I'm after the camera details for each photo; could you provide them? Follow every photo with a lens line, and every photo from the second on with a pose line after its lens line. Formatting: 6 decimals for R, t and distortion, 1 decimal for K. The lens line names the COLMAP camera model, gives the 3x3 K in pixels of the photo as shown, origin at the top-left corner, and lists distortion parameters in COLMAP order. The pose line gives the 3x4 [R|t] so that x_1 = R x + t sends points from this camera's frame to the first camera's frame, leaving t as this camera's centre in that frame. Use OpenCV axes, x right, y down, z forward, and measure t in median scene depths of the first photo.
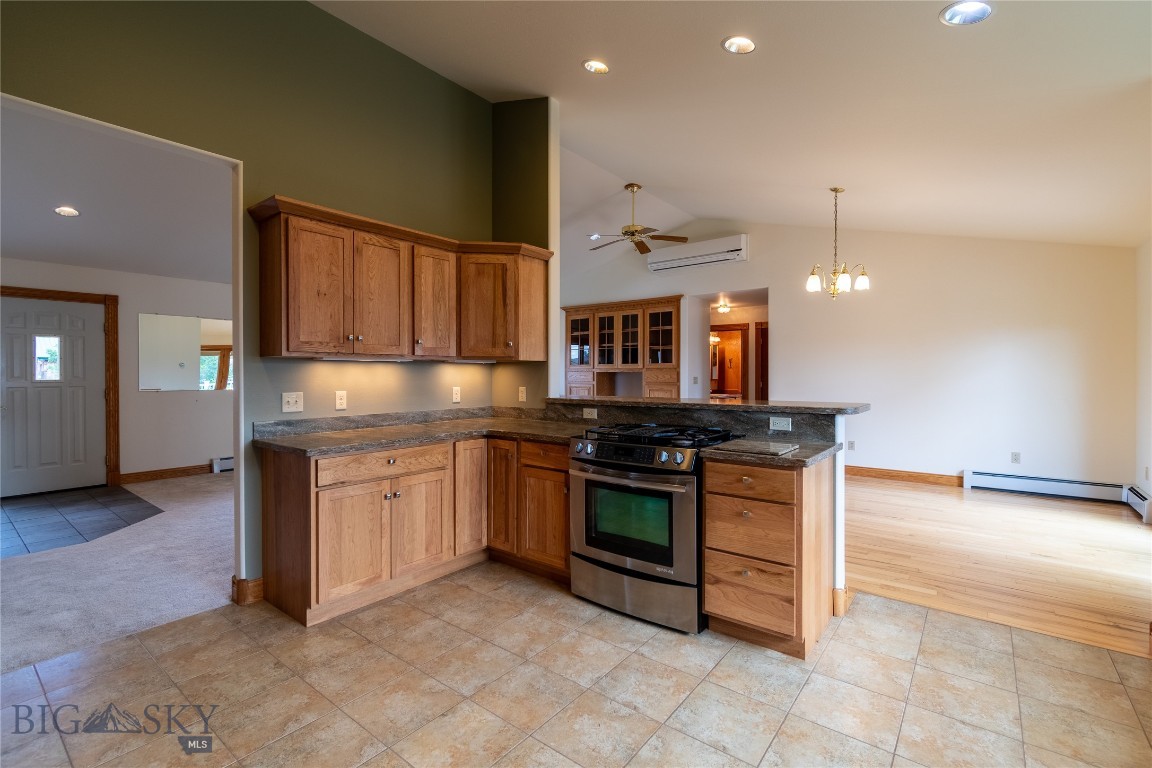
lens RADIAL K [[518.6, 0, 574.1], [0, 518.6, 373.9], [0, 0, 1]] dist [-0.001454, 0.000989]
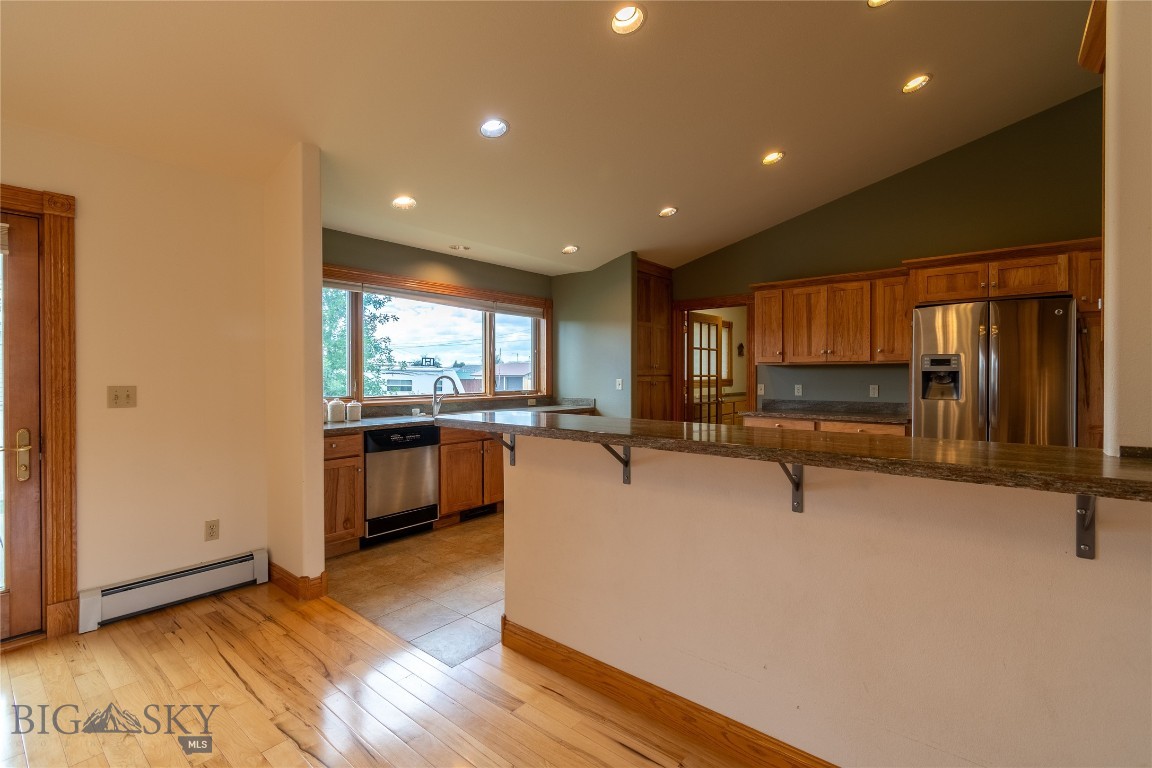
lens RADIAL K [[518.6, 0, 579.3], [0, 518.6, 377.8], [0, 0, 1]] dist [-0.001454, 0.000989]
pose [[-0.999895, 0.000231, 0.014484, 0.191312], [0.000335, 0.999974, 0.007145, -0.000694], [-0.014482, 0.007149, -0.999870, 0.930536]]
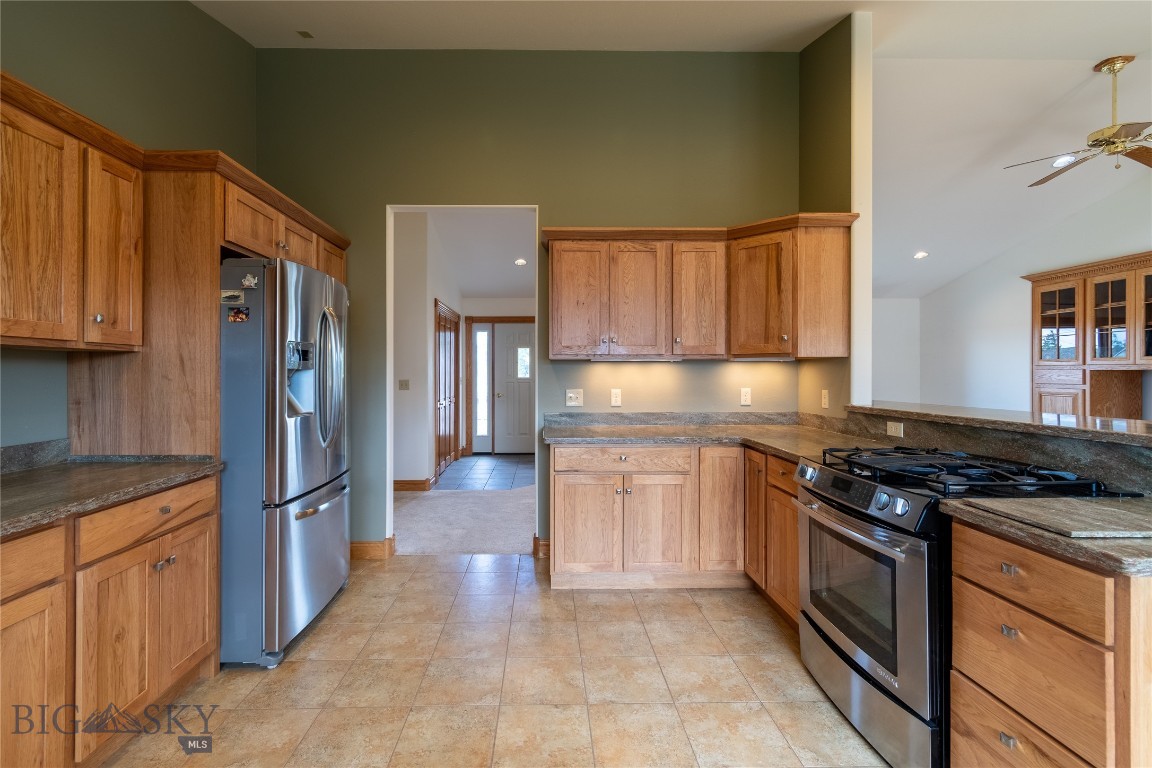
lens RADIAL K [[518.6, 0, 545.5], [0, 518.6, 372.8], [0, 0, 1]] dist [-0.001454, 0.000989]
pose [[0.629733, -0.001794, -0.776810, 0.183222], [0.001333, 0.999998, -0.001229, -0.000527], [0.776810, -0.000261, 0.629734, 0.115774]]
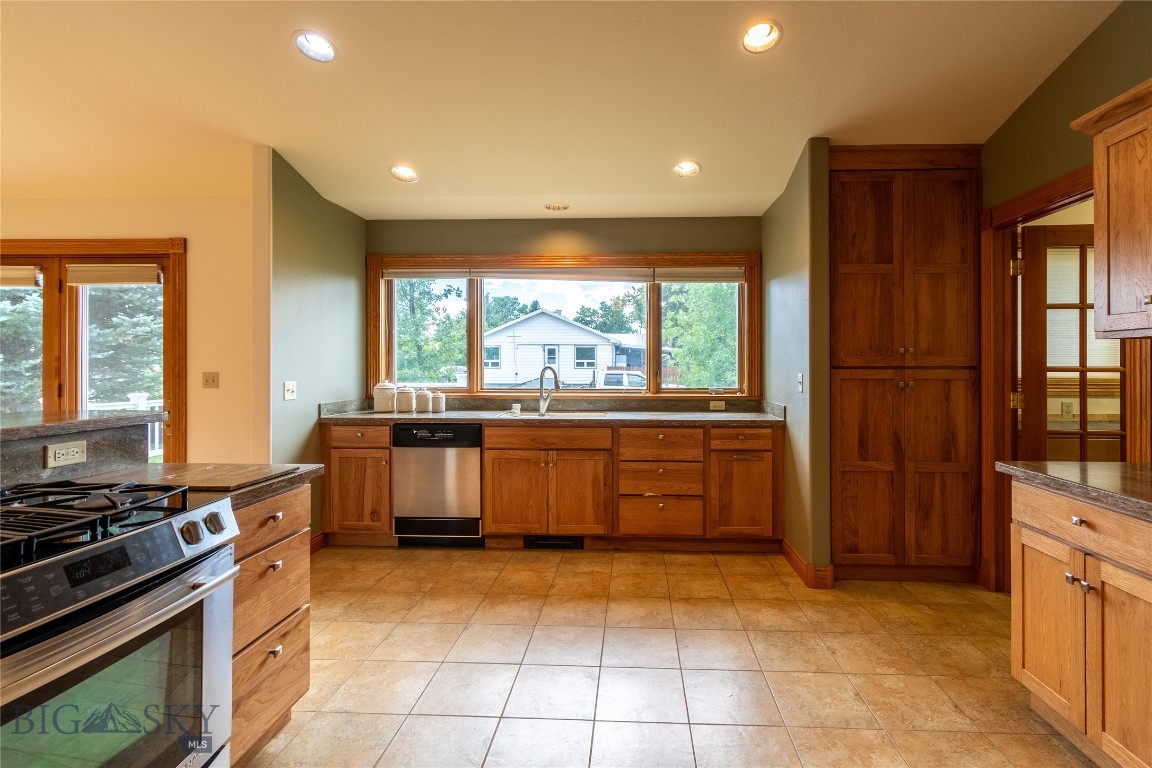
lens RADIAL K [[518.6, 0, 607.9], [0, 518.6, 364.4], [0, 0, 1]] dist [-0.001454, 0.000989]
pose [[-0.592061, 0.003301, 0.805886, -0.193786], [-0.000162, 0.999991, -0.004215, 0.001762], [-0.805893, -0.002626, -0.592055, 0.439031]]
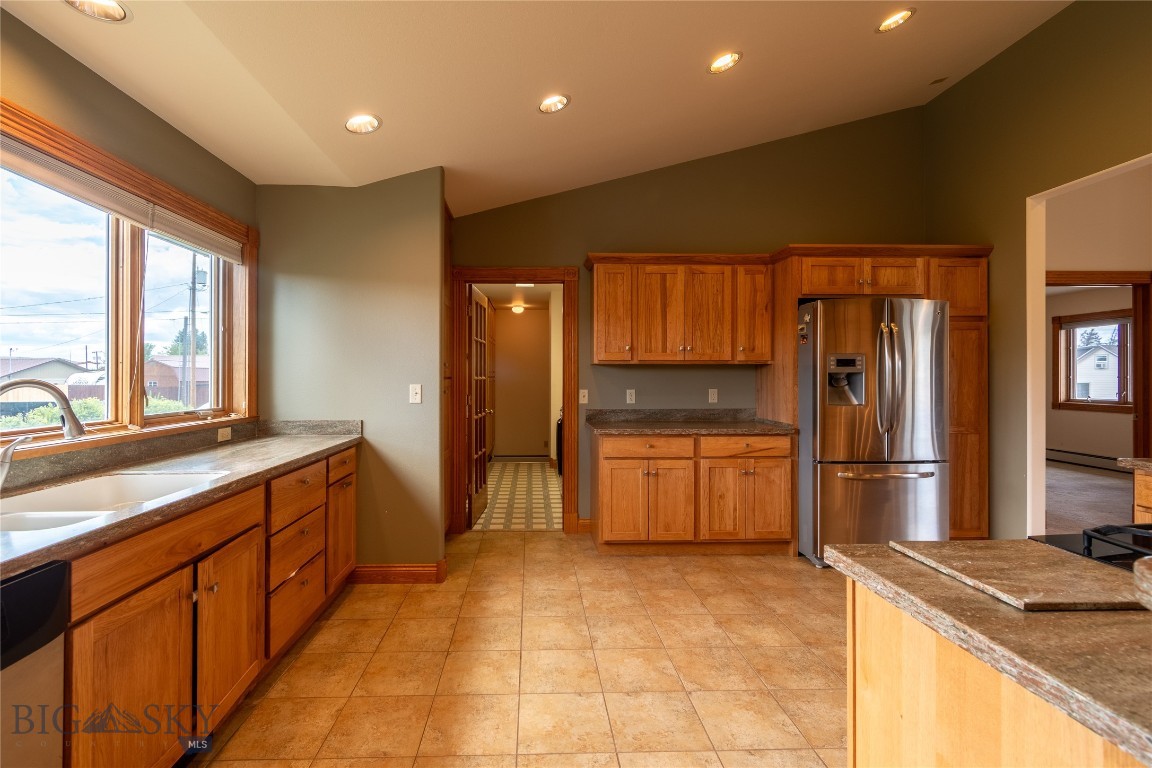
lens RADIAL K [[518.6, 0, 534.5], [0, 518.6, 378.5], [0, 0, 1]] dist [-0.001454, 0.000989]
pose [[-0.770181, 0.001205, -0.637824, 0.392150], [-0.000376, 0.999997, 0.002343, 0.001109], [0.637825, 0.002045, -0.770178, 0.463933]]
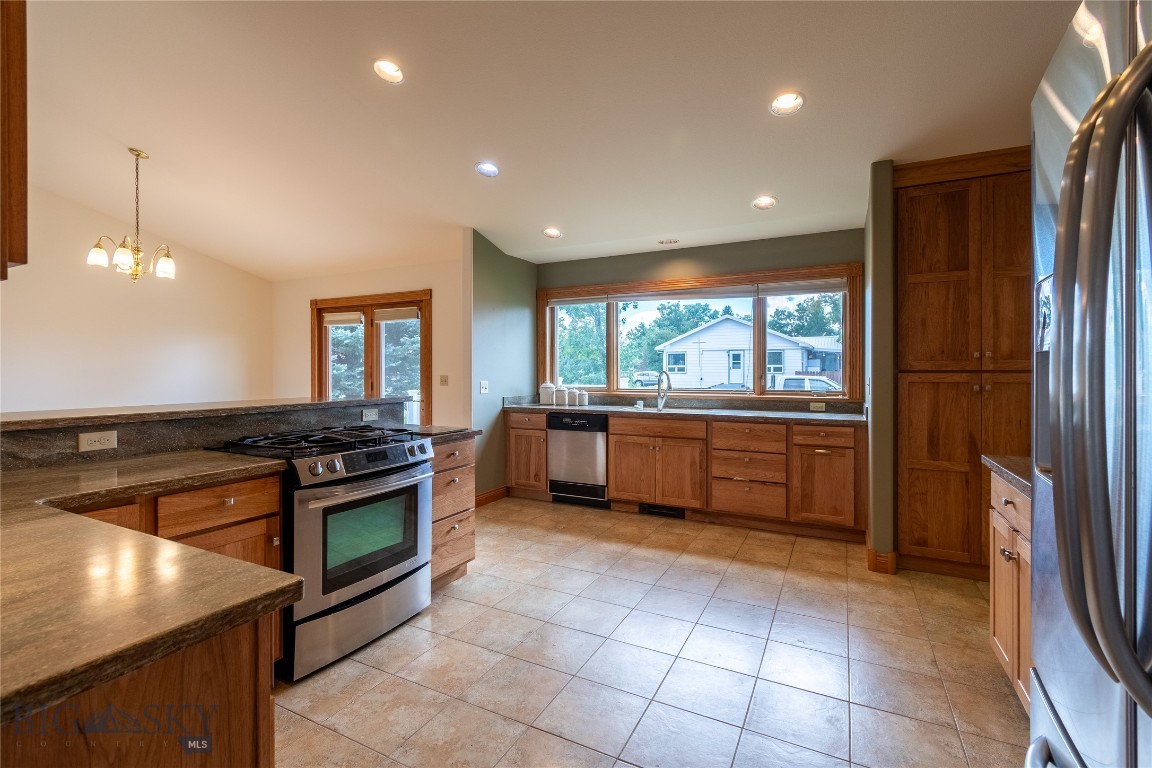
lens RADIAL K [[518.6, 0, 584.4], [0, 518.6, 371.2], [0, 0, 1]] dist [-0.001454, 0.000989]
pose [[-0.200235, 0.001504, 0.979747, -0.401077], [0.002021, 0.999997, -0.001122, 0.002377], [-0.979746, 0.001755, -0.200237, 0.391740]]
